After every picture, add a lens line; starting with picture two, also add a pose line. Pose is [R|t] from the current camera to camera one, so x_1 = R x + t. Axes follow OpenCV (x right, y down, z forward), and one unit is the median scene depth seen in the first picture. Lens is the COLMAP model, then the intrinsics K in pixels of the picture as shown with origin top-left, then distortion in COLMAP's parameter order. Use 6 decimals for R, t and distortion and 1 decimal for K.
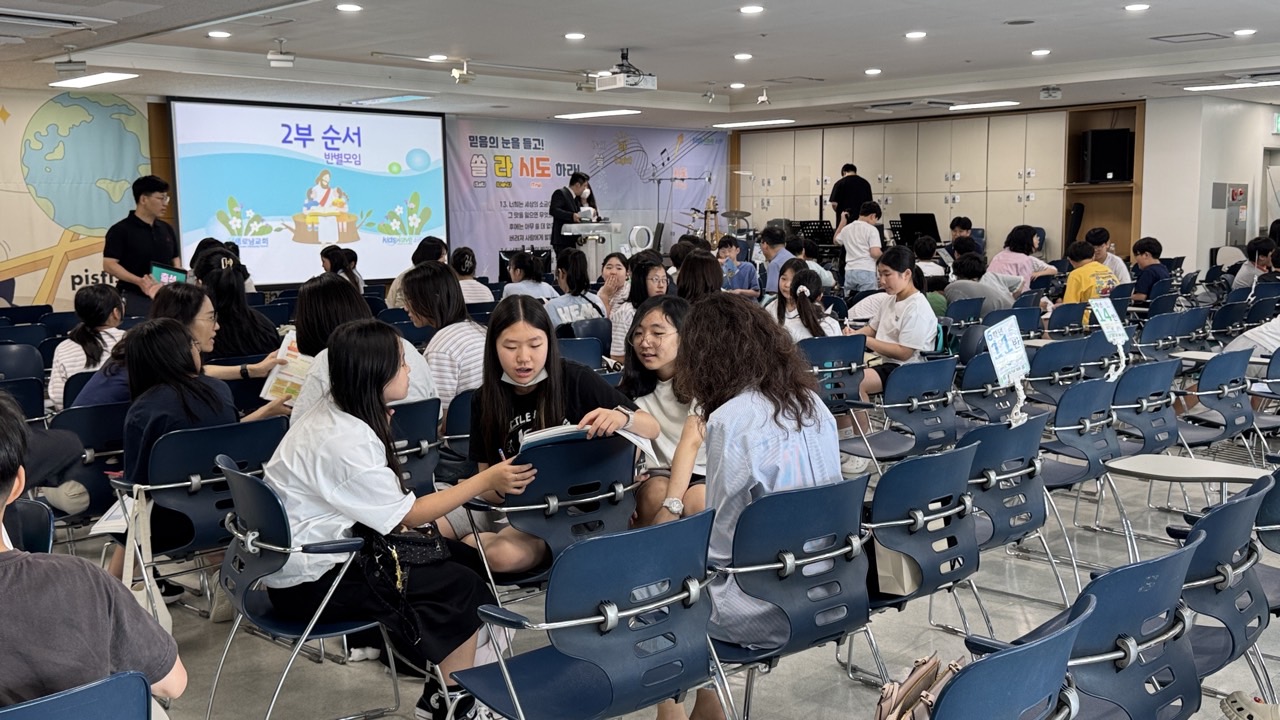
lens RADIAL K [[1241.6, 0, 640.1], [0, 1241.6, 367.2], [0, 0, 1]] dist [0.047393, 0.000000]
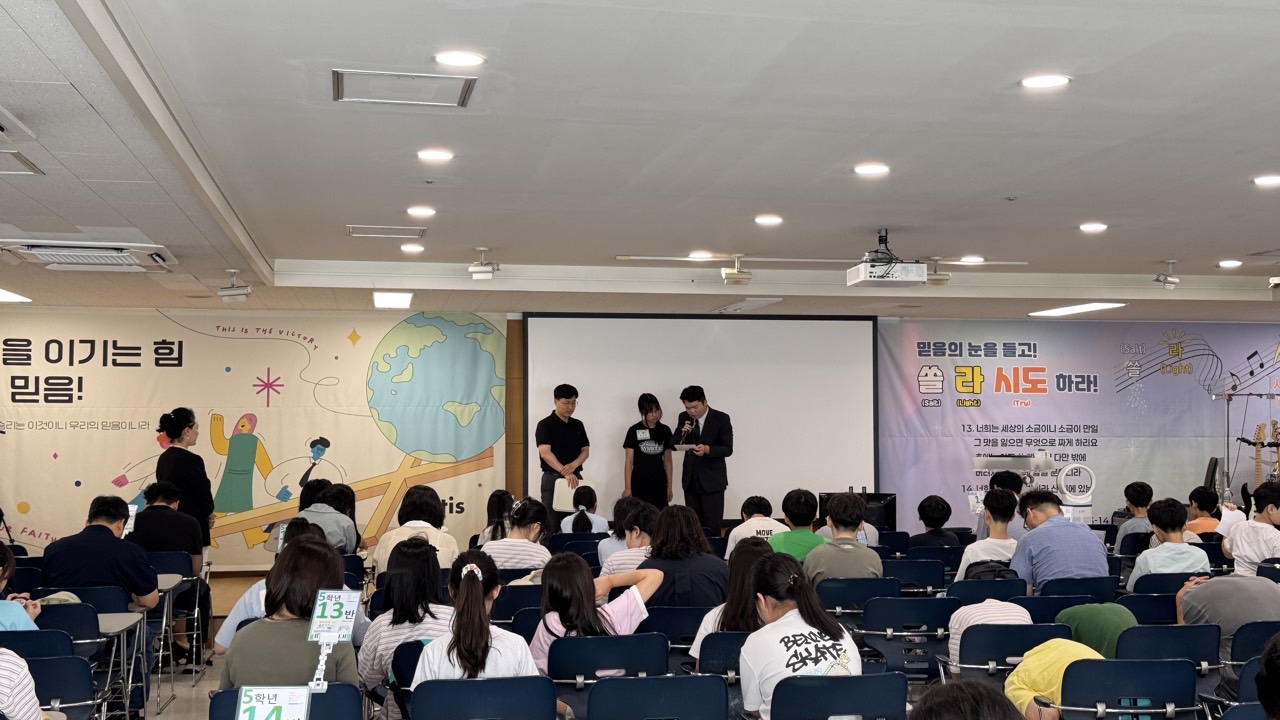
lens RADIAL K [[1498.4, 0, 648.5], [0, 1498.4, 369.5], [0, 0, 1]] dist [0.192481, 0.000000]
pose [[0.834785, -0.013760, -0.550404, 0.342023], [-0.075468, 0.987392, -0.139144, -0.031332], [0.545379, 0.157693, 0.823222, 0.166660]]
